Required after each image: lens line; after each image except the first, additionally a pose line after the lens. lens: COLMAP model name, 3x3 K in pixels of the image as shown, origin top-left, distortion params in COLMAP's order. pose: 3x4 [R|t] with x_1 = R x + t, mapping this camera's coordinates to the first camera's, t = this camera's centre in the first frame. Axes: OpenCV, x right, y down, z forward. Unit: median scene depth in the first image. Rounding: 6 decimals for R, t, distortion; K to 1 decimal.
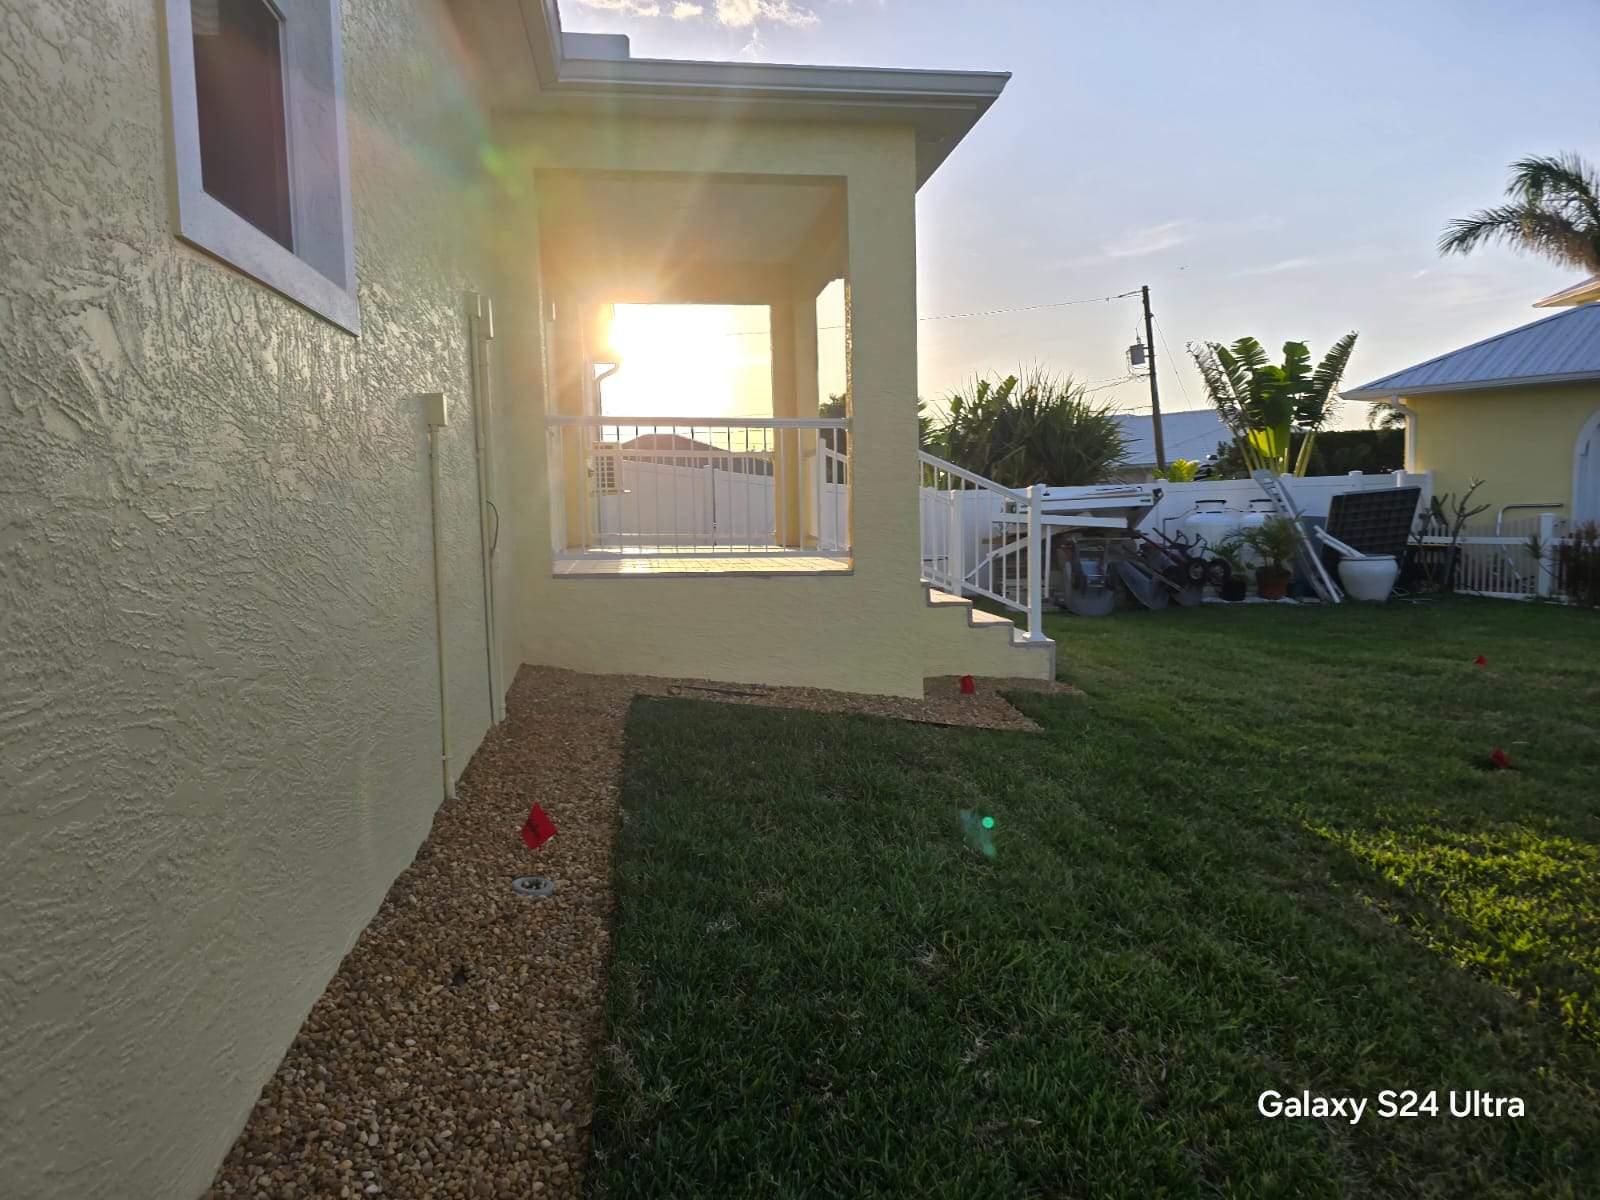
lens RADIAL K [[1084.2, 0, 793.7], [0, 1084.2, 599.7], [0, 0, 1]] dist [0.042071, -0.034363]
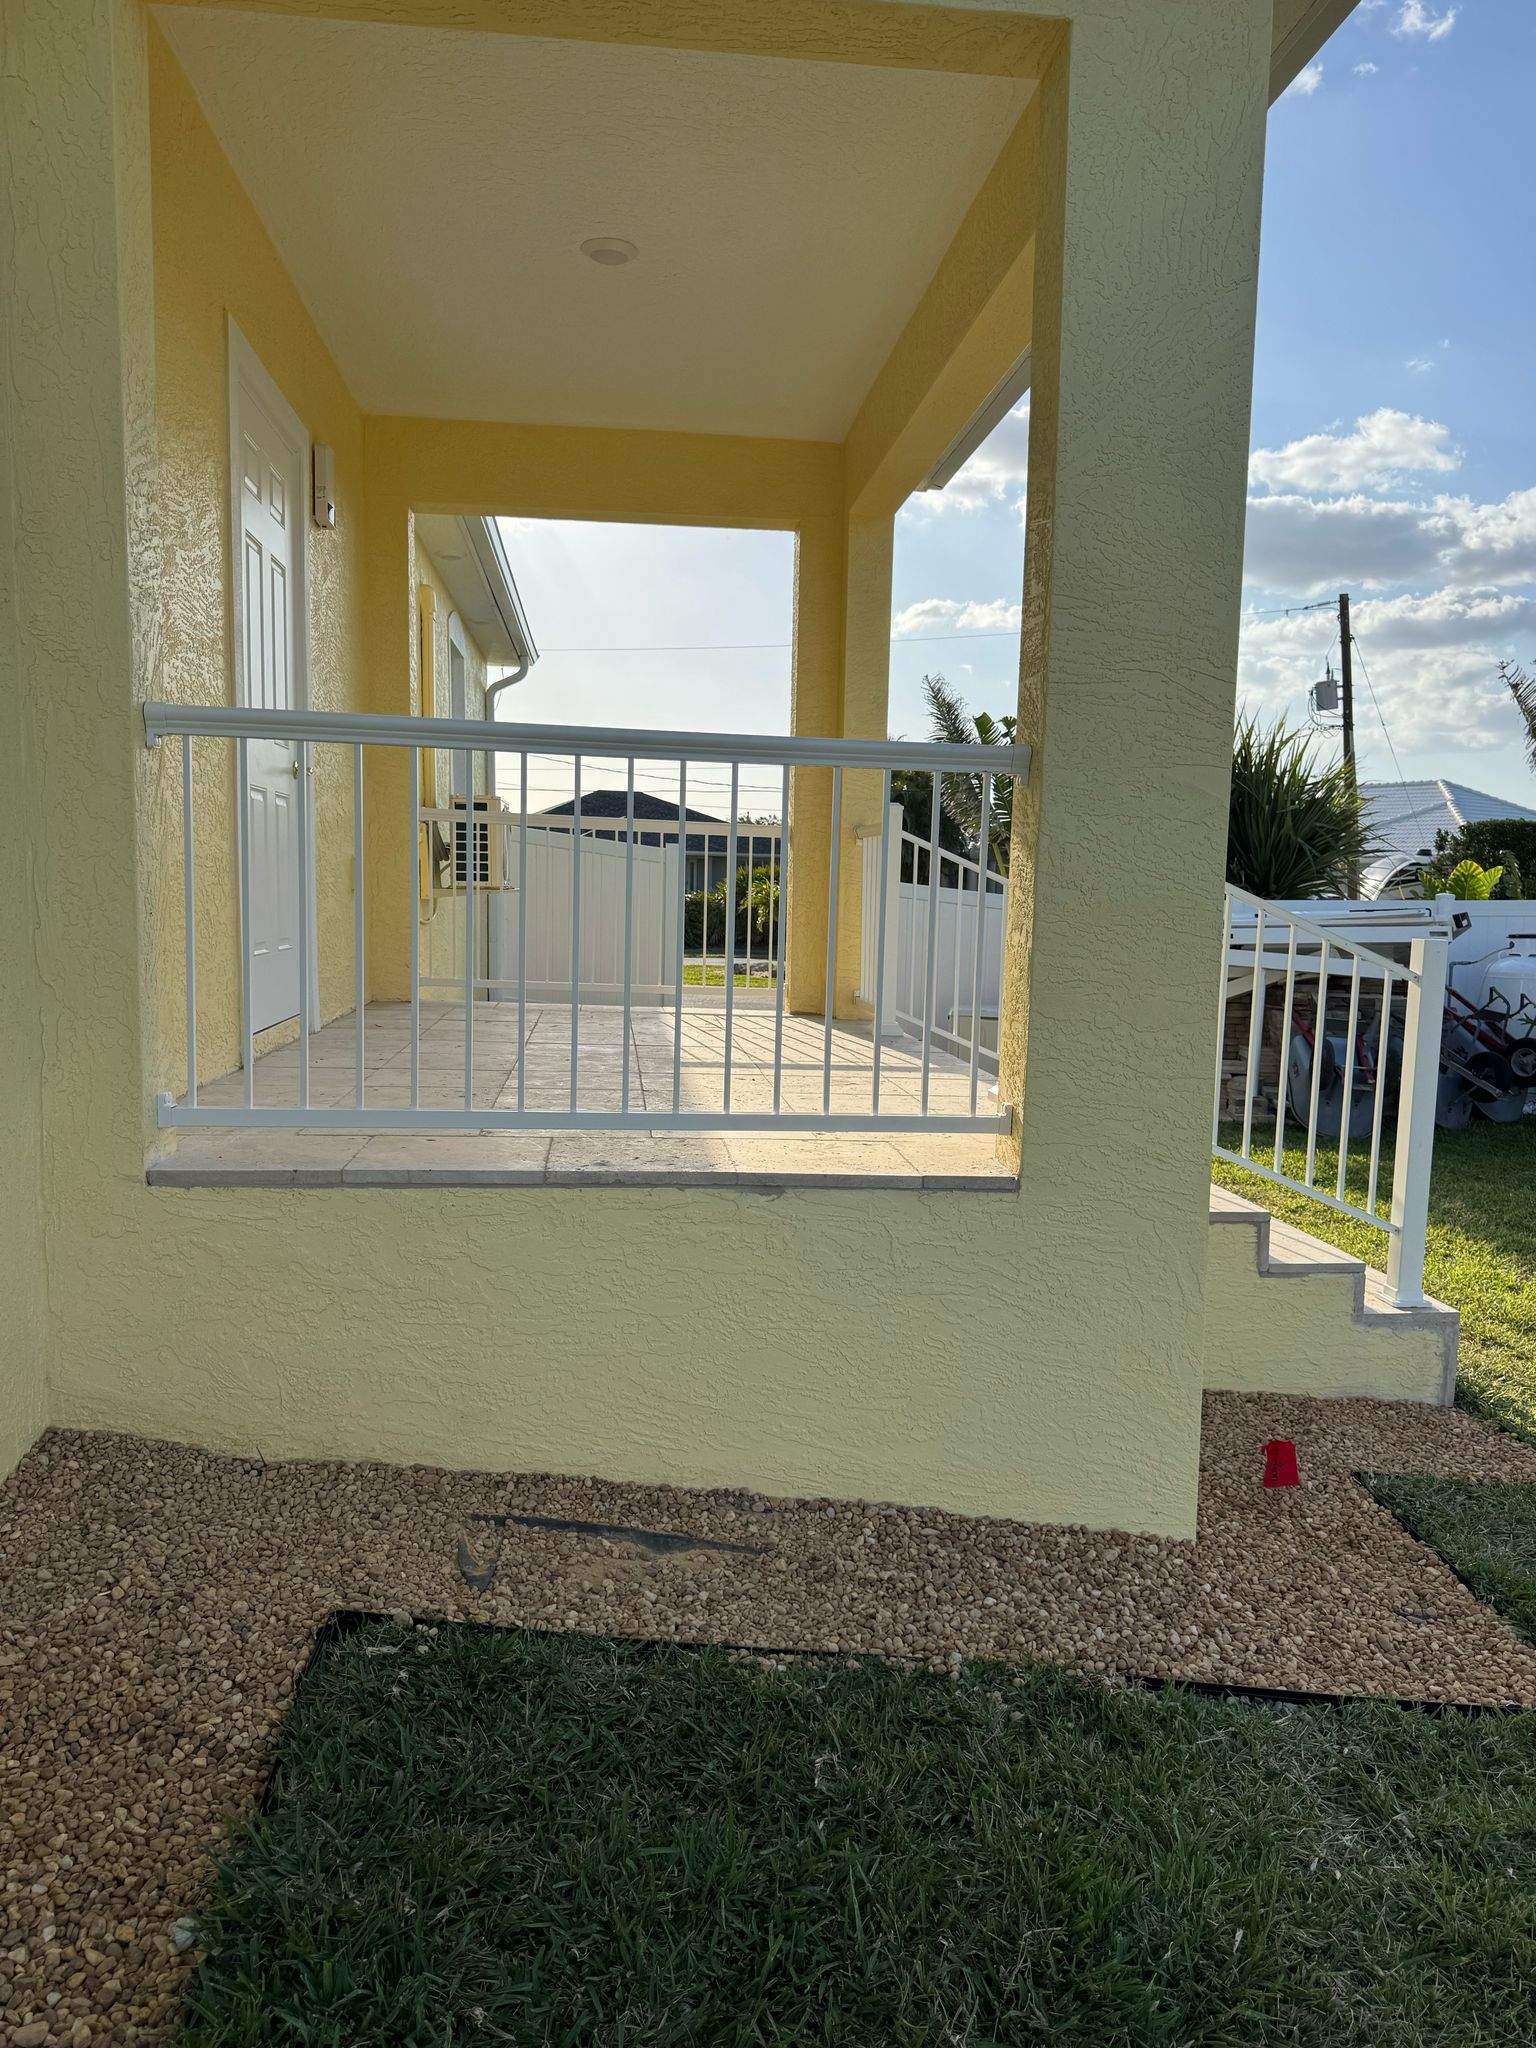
lens RADIAL K [[1387.8, 0, 768.0], [0, 1387.8, 1024.0], [0, 0, 1]] dist [0.042071, -0.034363]
pose [[0.998696, 0.047186, -0.019484, -0.010143], [-0.046892, 0.998783, 0.015254, -0.038794], [0.020180, -0.014321, 0.999694, 0.262943]]
